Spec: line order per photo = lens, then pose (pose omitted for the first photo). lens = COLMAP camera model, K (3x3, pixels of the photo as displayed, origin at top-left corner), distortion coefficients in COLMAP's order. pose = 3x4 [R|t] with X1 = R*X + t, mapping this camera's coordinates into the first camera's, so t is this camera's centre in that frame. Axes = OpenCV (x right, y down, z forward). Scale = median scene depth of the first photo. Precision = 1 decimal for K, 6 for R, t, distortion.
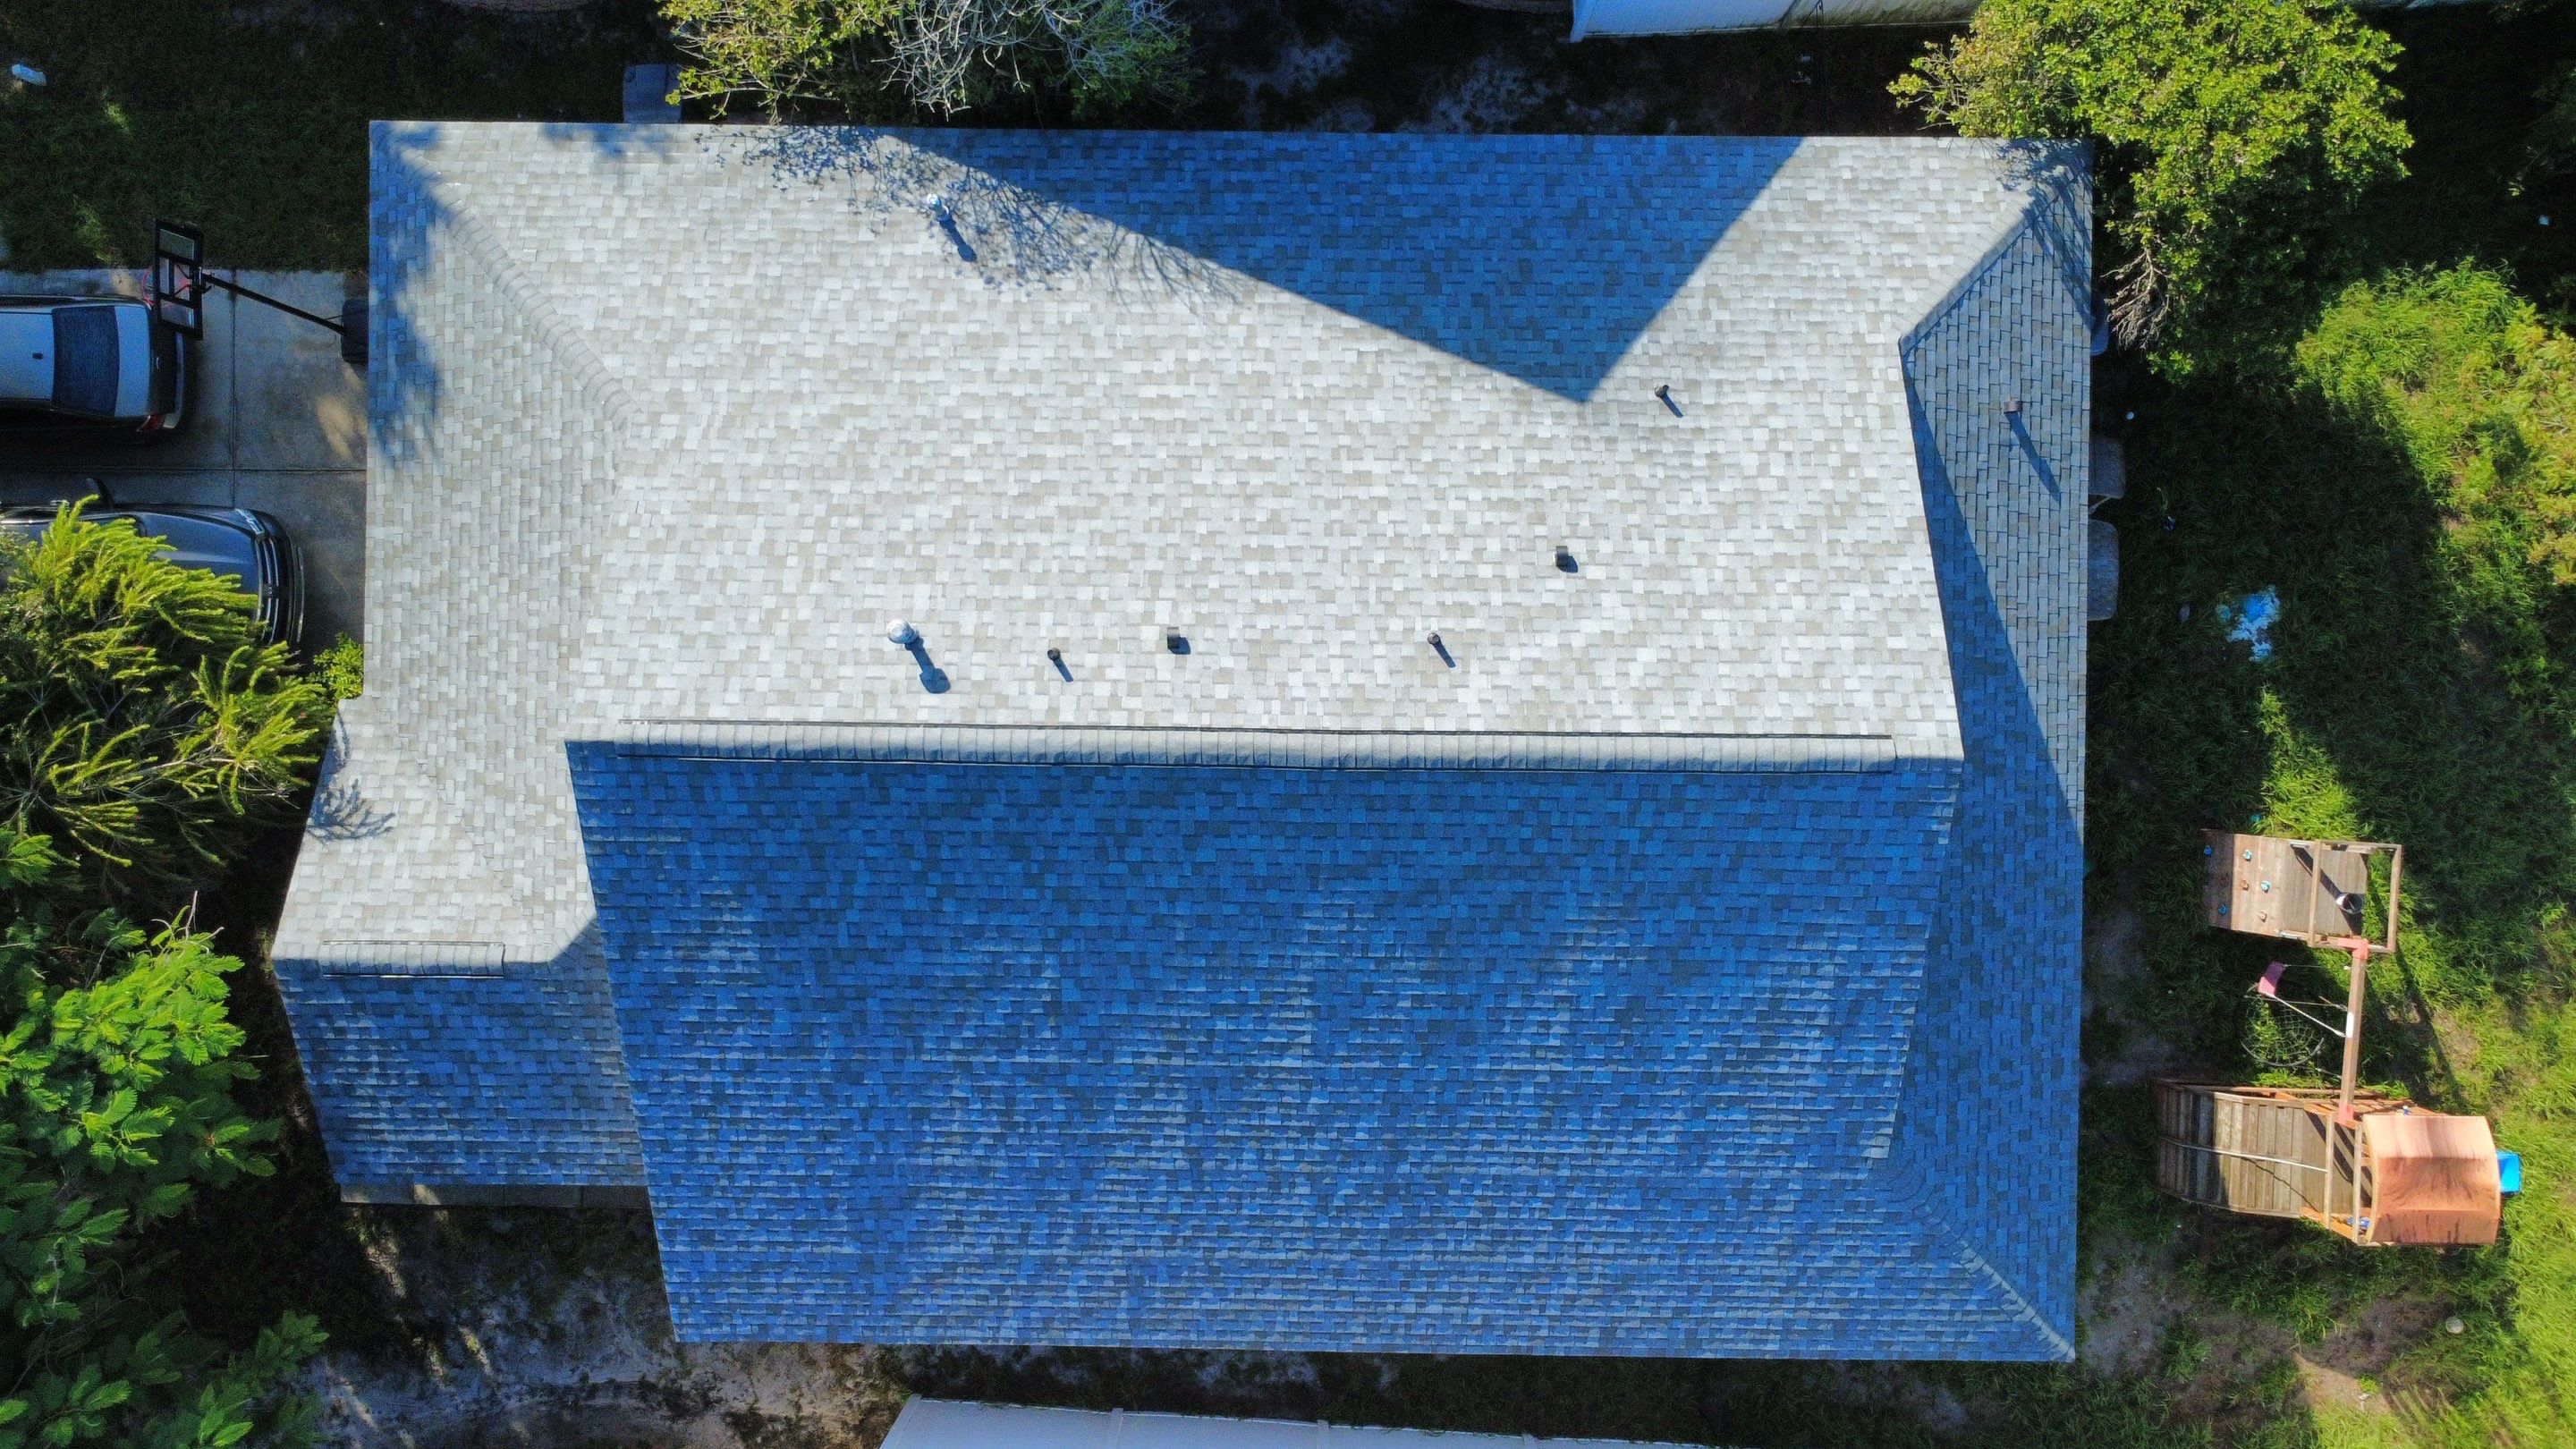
lens RADIAL K [[1875.6, 0, 1281.3], [0, 1875.6, 719.6], [0, 0, 1]] dist [-0.002099, 0.005094]
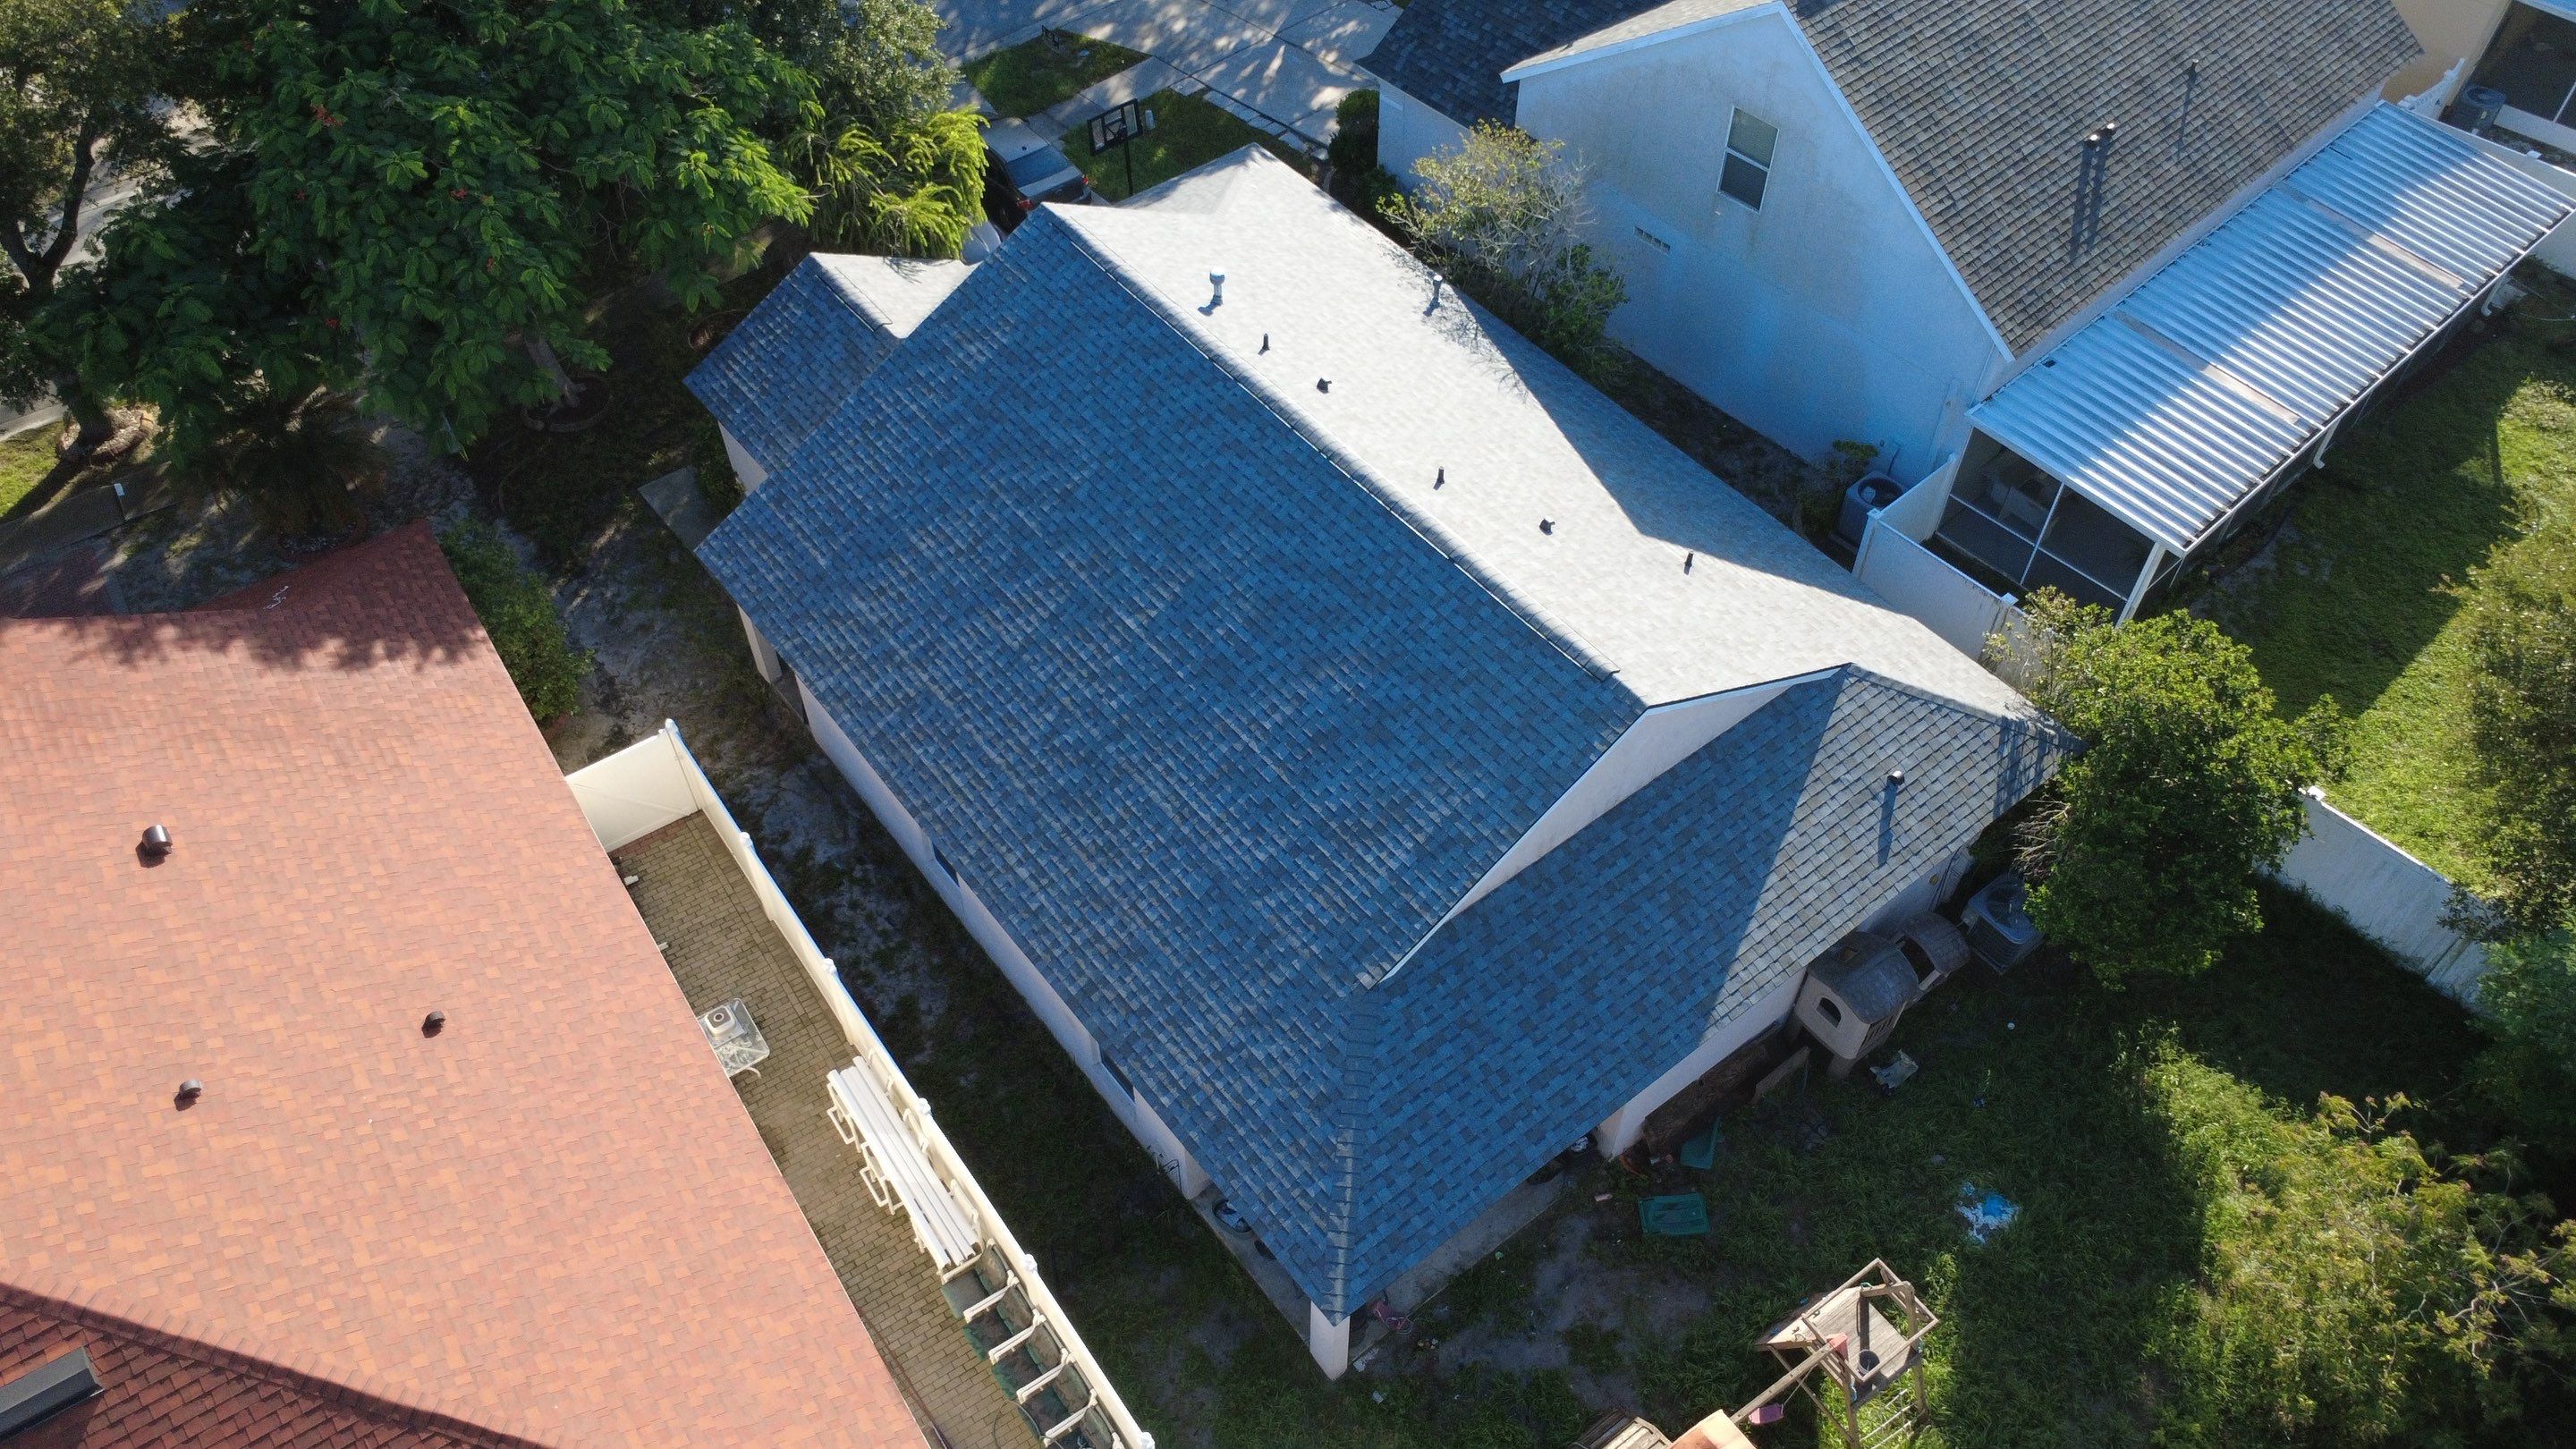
lens RADIAL K [[1875.6, 0, 1286.5], [0, 1875.6, 719.0], [0, 0, 1]] dist [-0.002099, 0.005094]
pose [[0.626518, 0.595425, -0.502936, 0.743743], [-0.779392, 0.474657, -0.408961, 0.639983], [-0.004783, 0.648206, 0.761450, 0.034774]]
